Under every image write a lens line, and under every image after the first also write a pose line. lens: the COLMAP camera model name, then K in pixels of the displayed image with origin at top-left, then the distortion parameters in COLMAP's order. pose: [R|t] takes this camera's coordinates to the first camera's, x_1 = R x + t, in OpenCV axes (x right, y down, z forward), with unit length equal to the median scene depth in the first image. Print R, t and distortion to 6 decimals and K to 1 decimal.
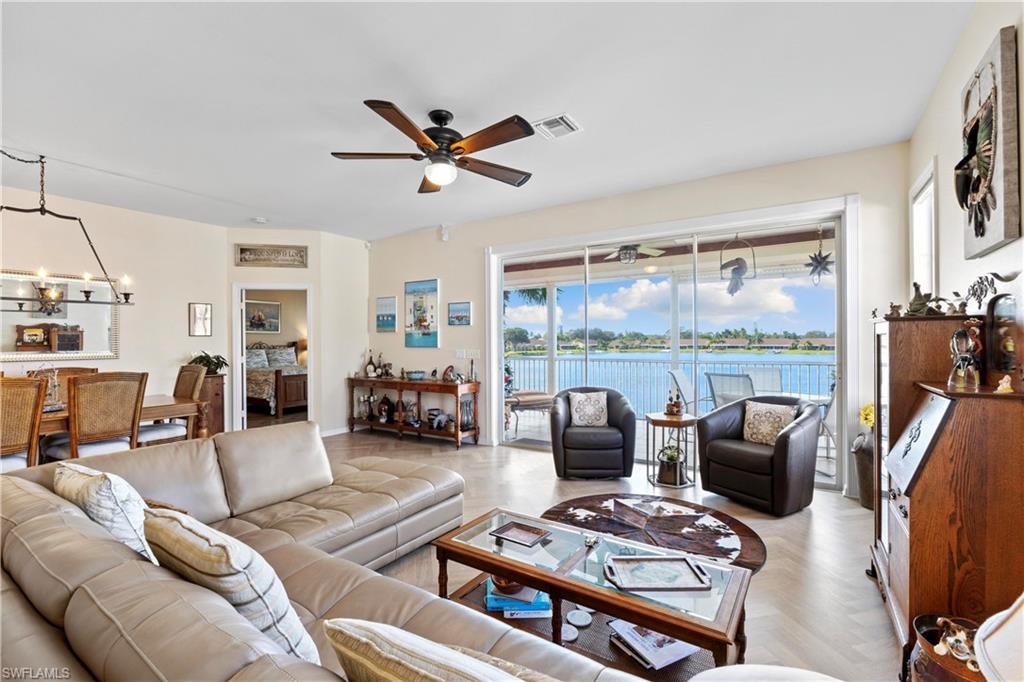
lens RADIAL K [[451.2, 0, 522.8], [0, 451.2, 344.5], [0, 0, 1]] dist [-0.014646, -0.000641]
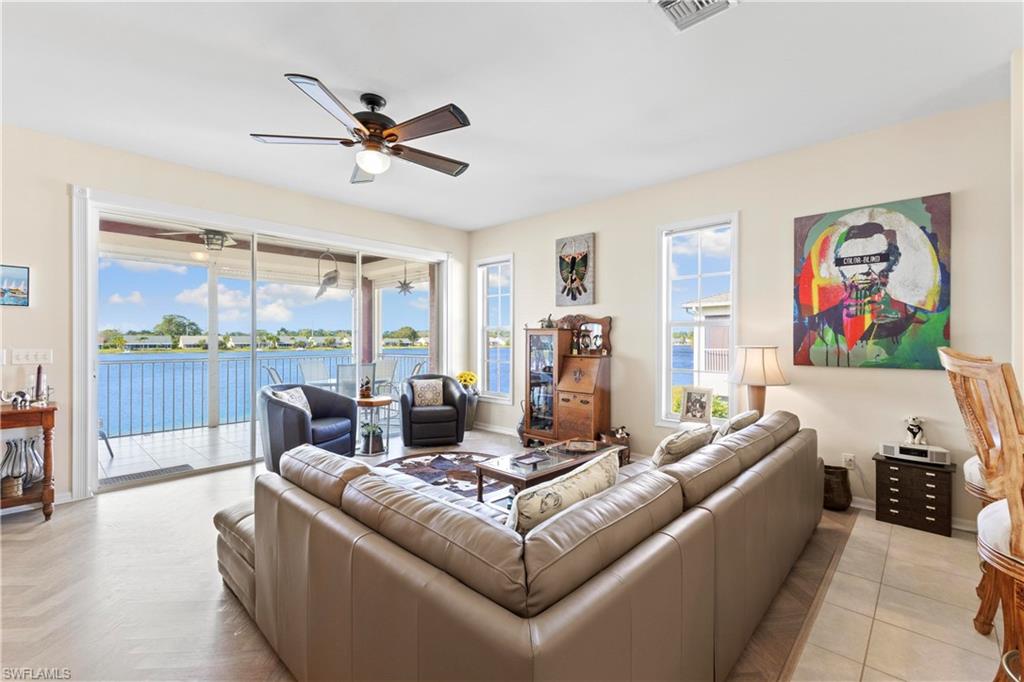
lens RADIAL K [[443.7, 0, 518.1], [0, 443.7, 339.4], [0, 0, 1]] dist [0.013963, -0.002363]
pose [[0.192160, 0.003303, 0.981358, -0.910157], [0.004324, 0.999982, -0.004213, 0.004501], [-0.981354, 0.005053, 0.192142, 0.431573]]
